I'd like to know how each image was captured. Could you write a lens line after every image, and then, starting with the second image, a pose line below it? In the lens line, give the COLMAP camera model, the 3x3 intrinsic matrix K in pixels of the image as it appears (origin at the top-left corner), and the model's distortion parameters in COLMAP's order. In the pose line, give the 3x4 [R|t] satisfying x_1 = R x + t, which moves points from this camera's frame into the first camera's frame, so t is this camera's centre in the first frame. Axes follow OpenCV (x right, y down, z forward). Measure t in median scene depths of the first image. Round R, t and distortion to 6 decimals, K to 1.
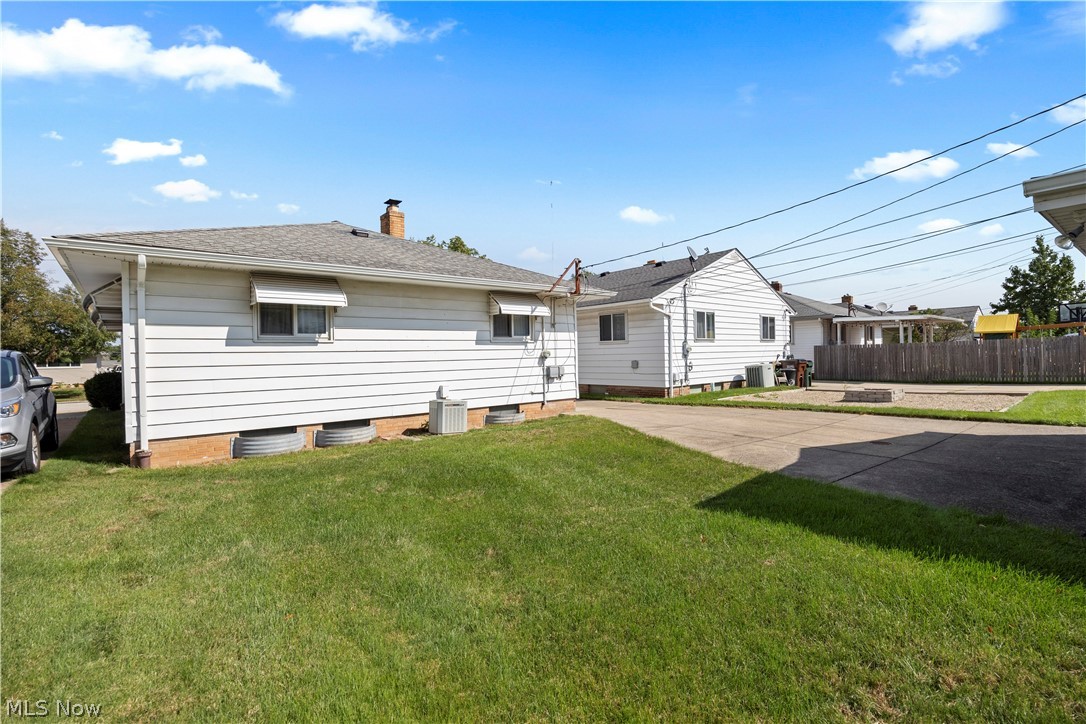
lens RADIAL K [[489.3, 0, 543.0], [0, 489.3, 362.0], [0, 0, 1]] dist [-0.000956, -0.000066]
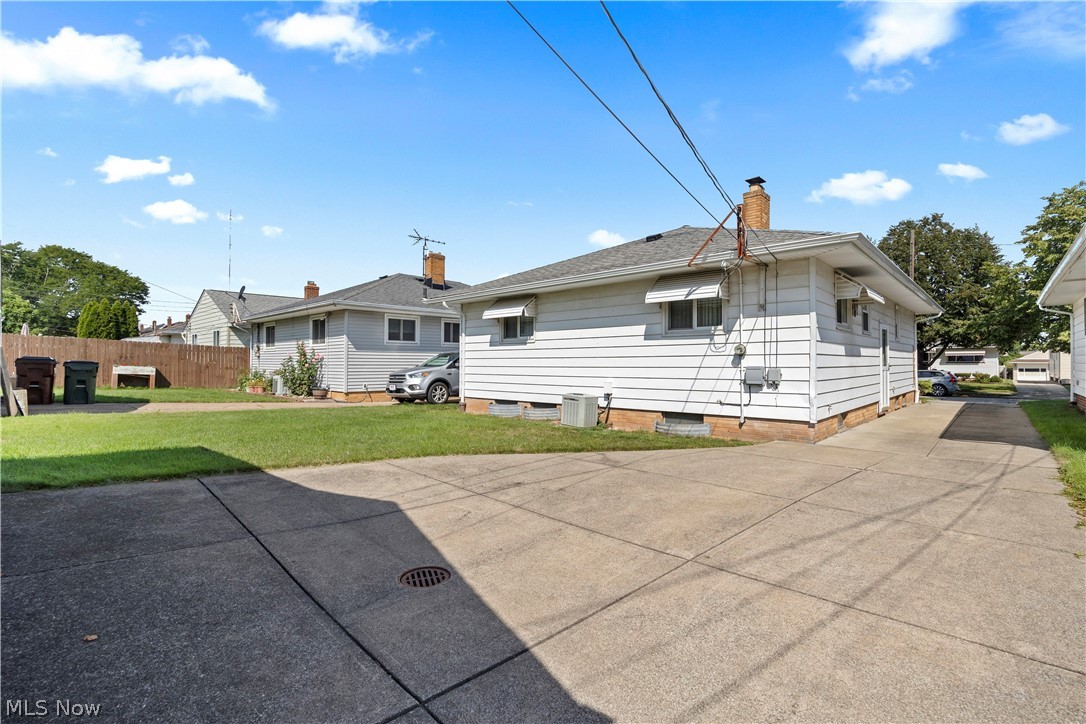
lens RADIAL K [[489.3, 0, 543.0], [0, 489.3, 362.0], [0, 0, 1]] dist [-0.000956, -0.000066]
pose [[0.118018, 0.034494, -0.992412, 0.683503], [0.003326, 0.999377, 0.035131, -0.025251], [0.993006, -0.007446, 0.117830, 0.653780]]
